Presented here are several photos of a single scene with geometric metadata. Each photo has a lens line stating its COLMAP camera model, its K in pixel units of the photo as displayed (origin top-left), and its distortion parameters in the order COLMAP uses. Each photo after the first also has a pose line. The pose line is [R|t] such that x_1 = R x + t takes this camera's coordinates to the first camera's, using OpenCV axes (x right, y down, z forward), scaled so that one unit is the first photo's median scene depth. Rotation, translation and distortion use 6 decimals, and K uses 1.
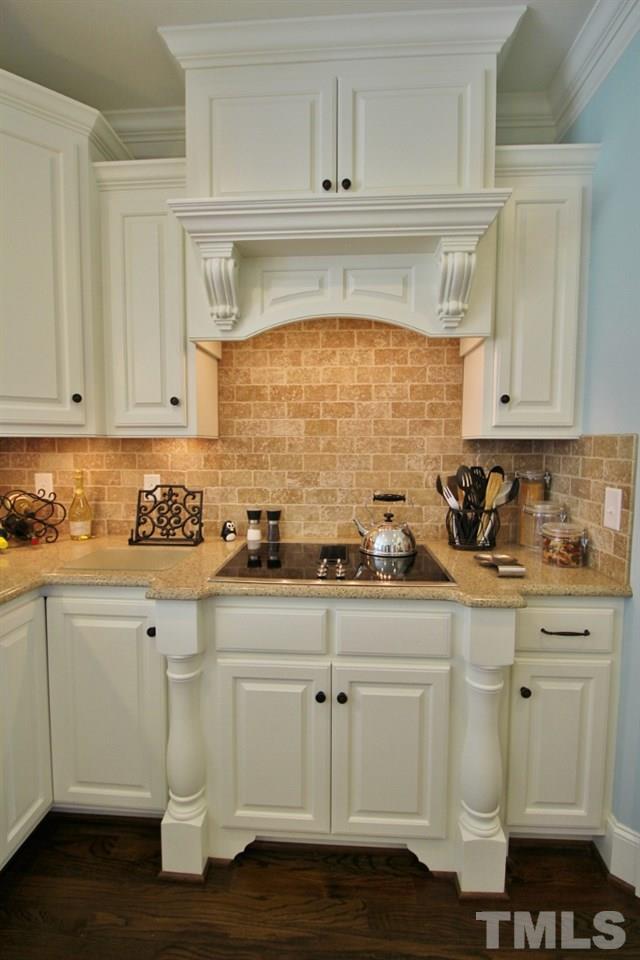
lens RADIAL K [[457.8, 0, 321.8], [0, 457.8, 475.7], [0, 0, 1]] dist [-0.012077, -0.001909]
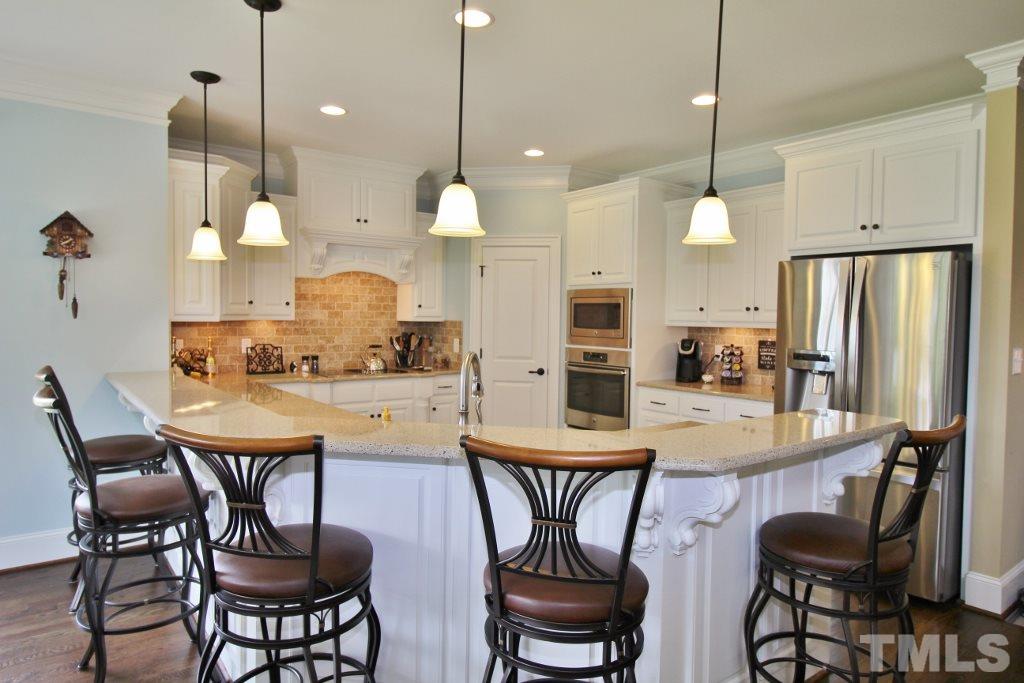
lens RADIAL K [[626.7, 0, 512.7], [0, 626.7, 339.6], [0, 0, 1]] dist [-0.004780, -0.001546]
pose [[0.758103, -0.017569, 0.651898, -1.375136], [0.032619, 0.999407, -0.011000, 0.071319], [-0.651318, 0.029603, 0.758227, -1.841215]]
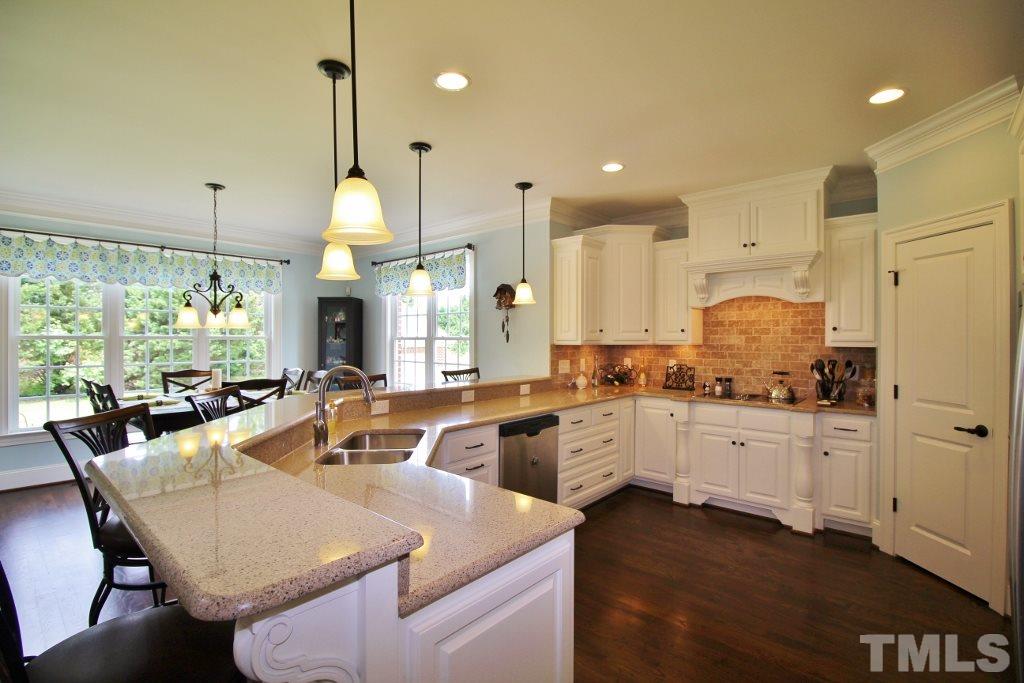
lens RADIAL K [[488.3, 0, 505.9], [0, 488.3, 338.0], [0, 0, 1]] dist [-0.012077, -0.001909]
pose [[0.783076, 0.000028, -0.621926, 0.553435], [-0.040841, 0.997844, -0.051379, 0.053200], [0.620584, 0.065634, 0.781388, -1.608046]]
